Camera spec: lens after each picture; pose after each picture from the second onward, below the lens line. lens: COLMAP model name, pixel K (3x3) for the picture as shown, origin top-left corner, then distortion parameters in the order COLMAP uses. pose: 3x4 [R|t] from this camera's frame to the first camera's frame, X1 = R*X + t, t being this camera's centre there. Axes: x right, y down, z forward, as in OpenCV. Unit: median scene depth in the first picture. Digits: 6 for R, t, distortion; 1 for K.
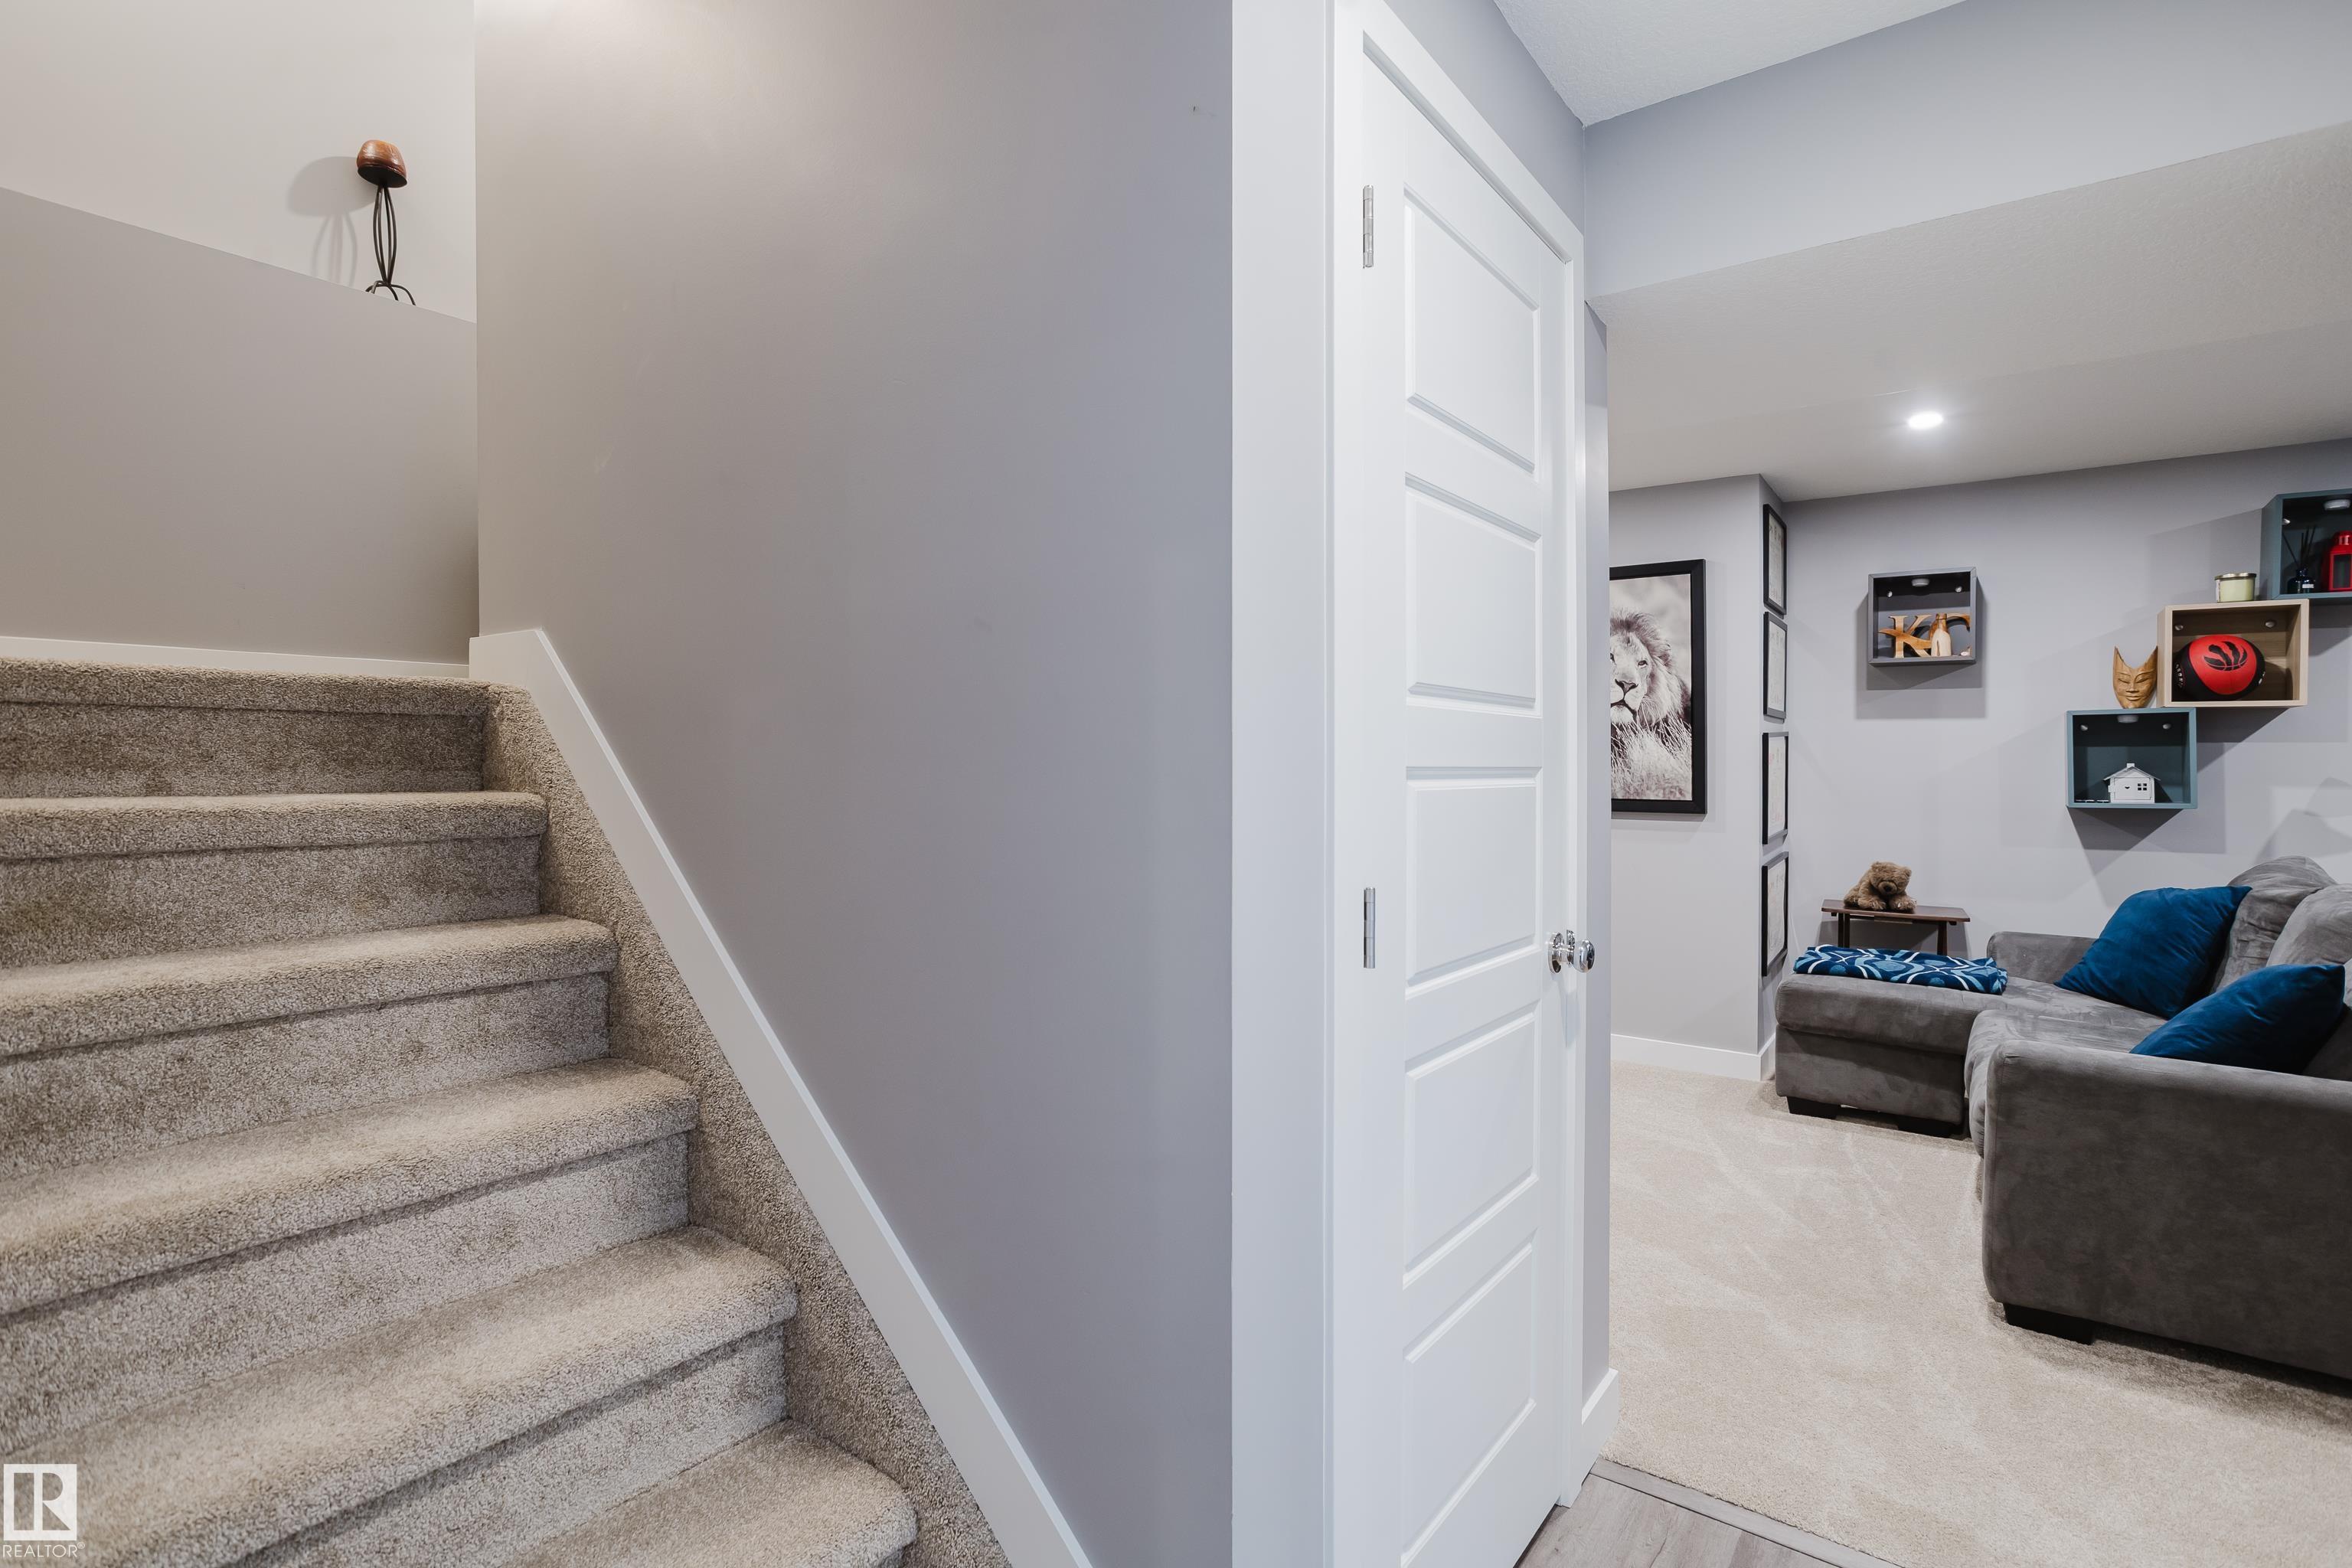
lens RADIAL K [[1142.9, 0, 1176.2], [0, 1142.9, 772.3], [0, 0, 1]] dist [-0.006180, -0.000087]
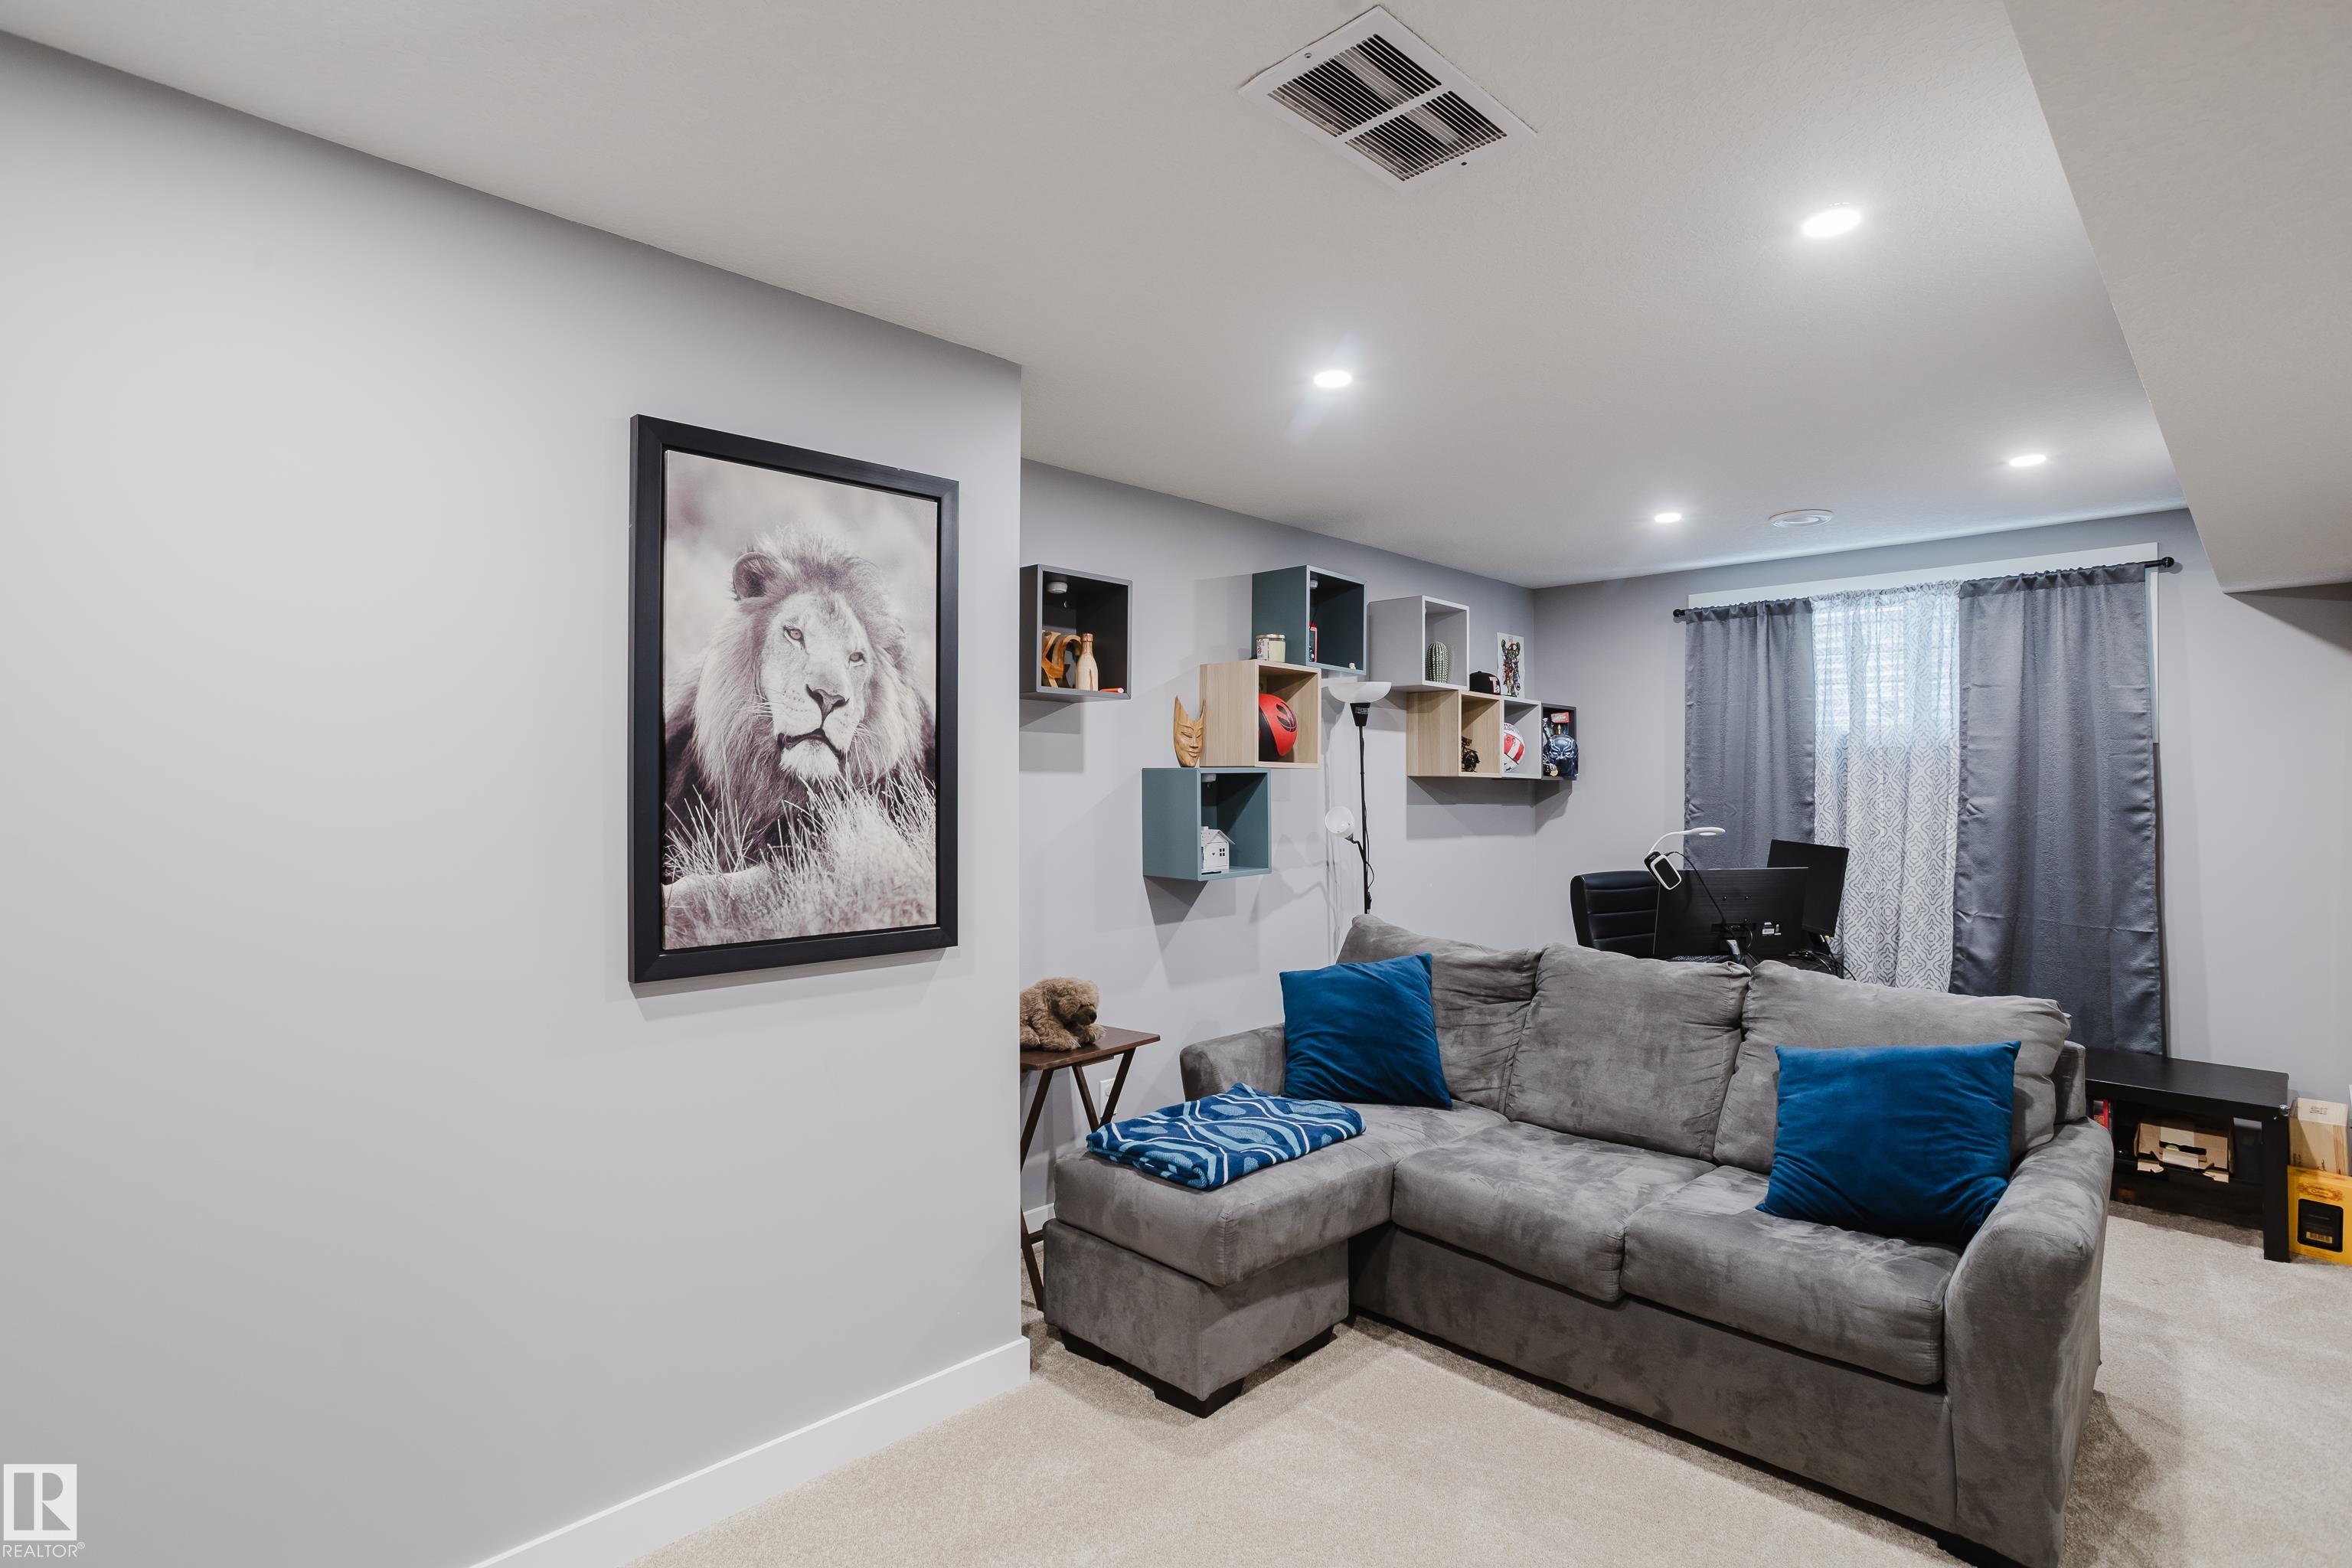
lens RADIAL K [[1142.9, 0, 1175.1], [0, 1142.9, 777.2], [0, 0, 1]] dist [-0.006180, -0.000087]
pose [[0.131444, 0.000503, 0.991323, -0.066479], [0.012829, 0.999915, -0.002208, -0.041113], [-0.991241, 0.013008, 0.131427, 0.805995]]
